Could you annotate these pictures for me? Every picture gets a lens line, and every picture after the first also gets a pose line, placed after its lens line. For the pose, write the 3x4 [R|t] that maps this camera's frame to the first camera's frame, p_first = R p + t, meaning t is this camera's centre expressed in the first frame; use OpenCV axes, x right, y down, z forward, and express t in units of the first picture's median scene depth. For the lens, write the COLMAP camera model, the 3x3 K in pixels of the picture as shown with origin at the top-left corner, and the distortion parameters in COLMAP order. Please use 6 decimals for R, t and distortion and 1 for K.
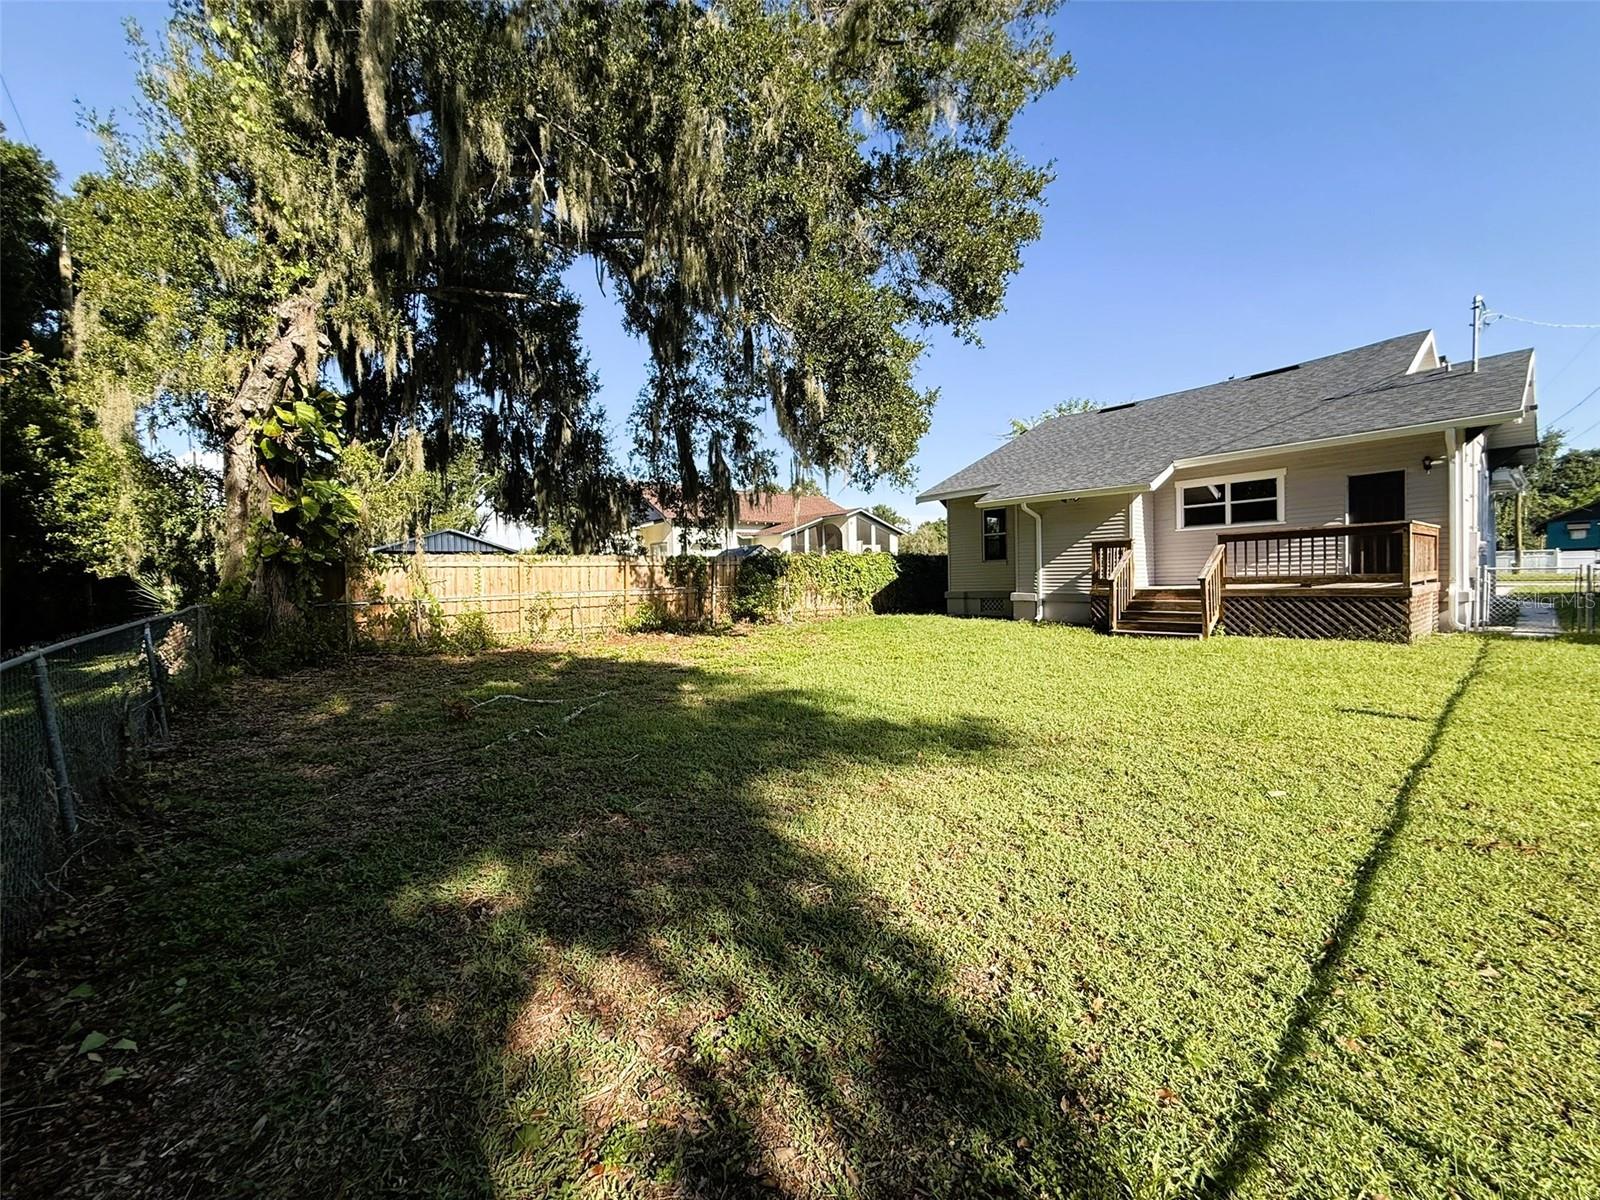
lens RADIAL K [[640.0, 0, 795.4], [0, 640.0, 596.3], [0, 0, 1]] dist [0.001362, -0.000412]
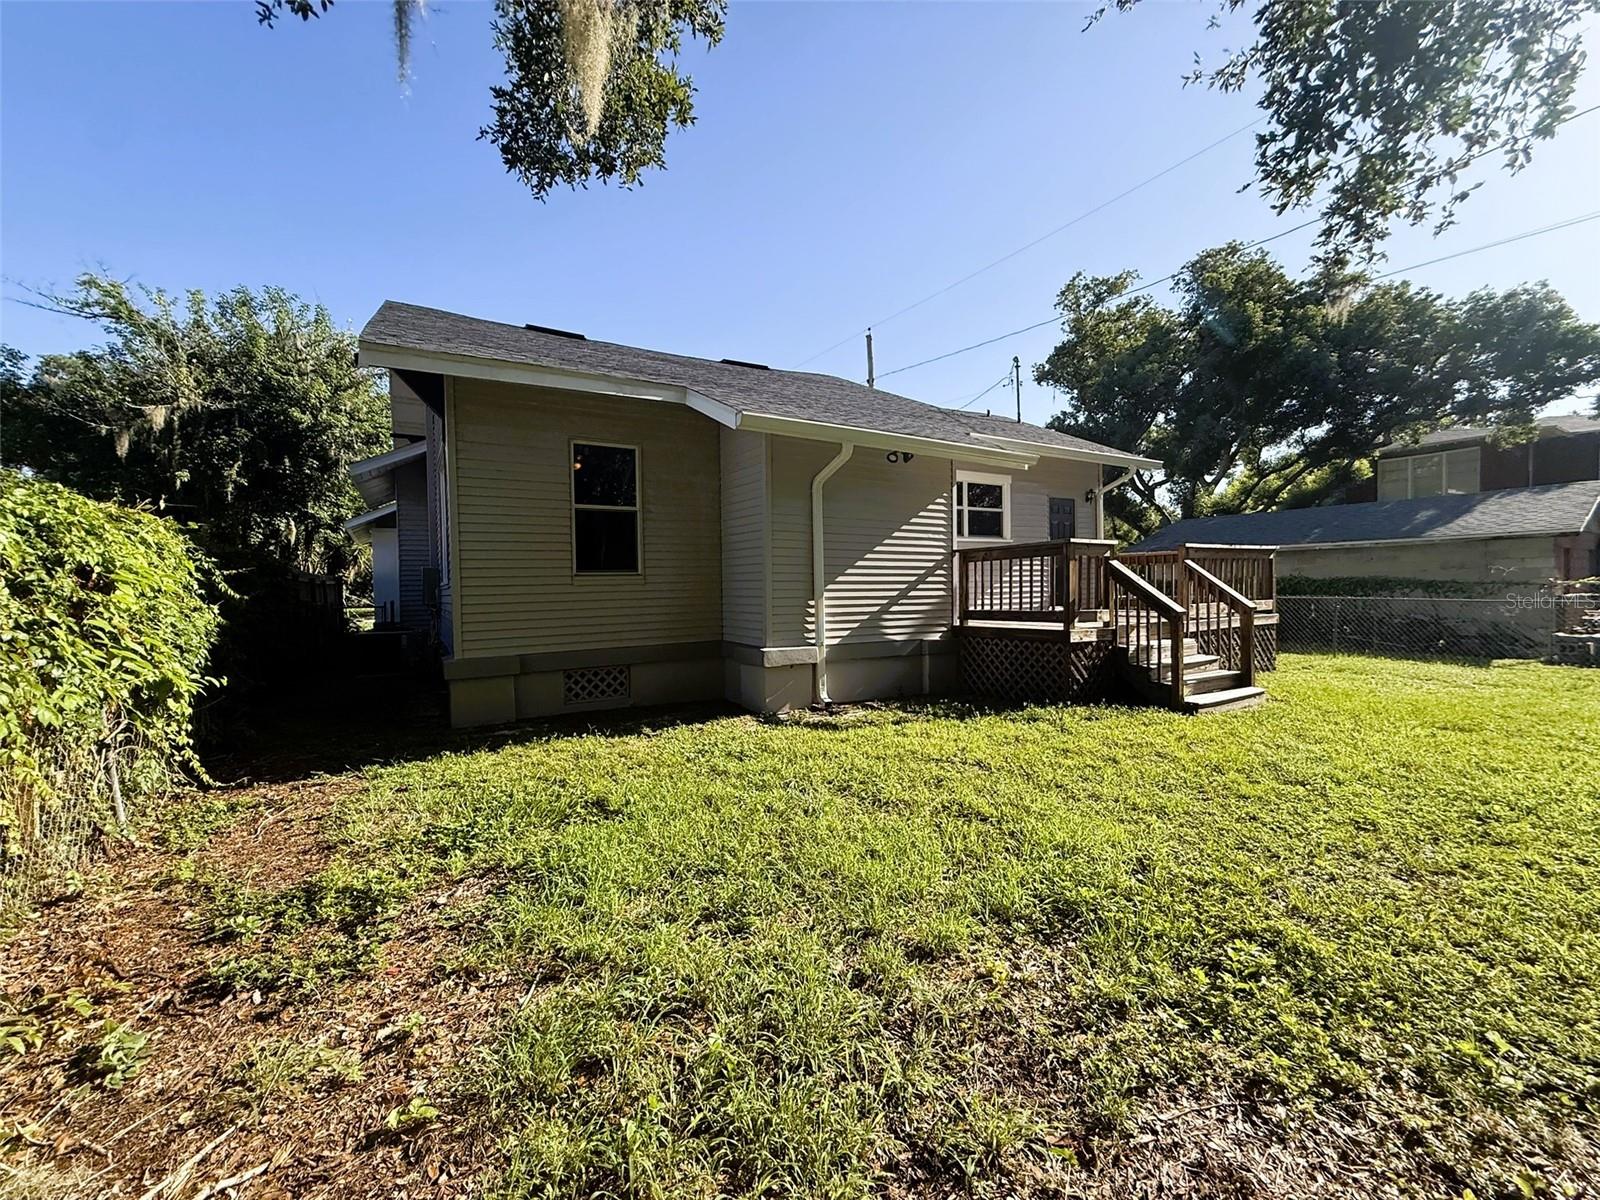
lens RADIAL K [[640.0, 0, 793.8], [0, 640.0, 596.0], [0, 0, 1]] dist [0.001362, -0.000412]
pose [[0.148274, 0.011860, 0.988875, -0.119705], [0.044477, 0.998836, -0.018648, -0.046729], [-0.987946, 0.046747, 0.147574, 1.358245]]
